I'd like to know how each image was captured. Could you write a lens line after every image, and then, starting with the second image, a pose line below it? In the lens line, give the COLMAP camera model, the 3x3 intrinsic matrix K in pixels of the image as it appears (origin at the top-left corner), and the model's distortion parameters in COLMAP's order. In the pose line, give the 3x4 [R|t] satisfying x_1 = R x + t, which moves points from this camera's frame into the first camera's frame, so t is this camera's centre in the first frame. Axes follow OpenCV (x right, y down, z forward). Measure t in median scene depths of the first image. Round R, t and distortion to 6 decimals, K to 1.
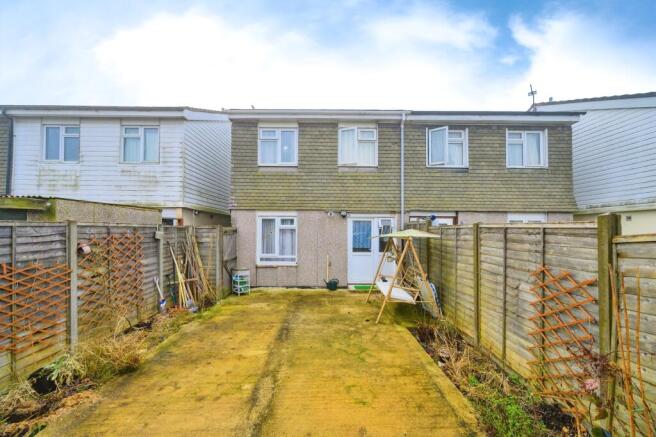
lens RADIAL K [[256.5, 0, 326.8], [0, 256.5, 223.0], [0, 0, 1]] dist [-0.000709, -0.000280]
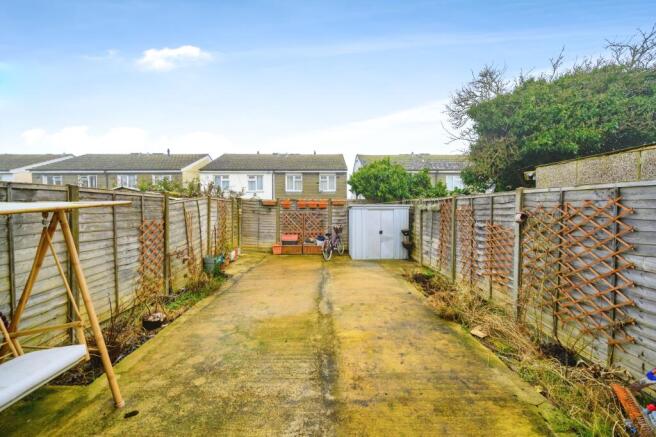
lens RADIAL K [[256.5, 0, 328.5], [0, 256.5, 215.8], [0, 0, 1]] dist [-0.000709, -0.000280]
pose [[-0.999990, -0.003981, -0.002257, -0.211343], [-0.004006, 0.999932, 0.010918, 0.090482], [0.002213, 0.010927, -0.999938, 1.993125]]
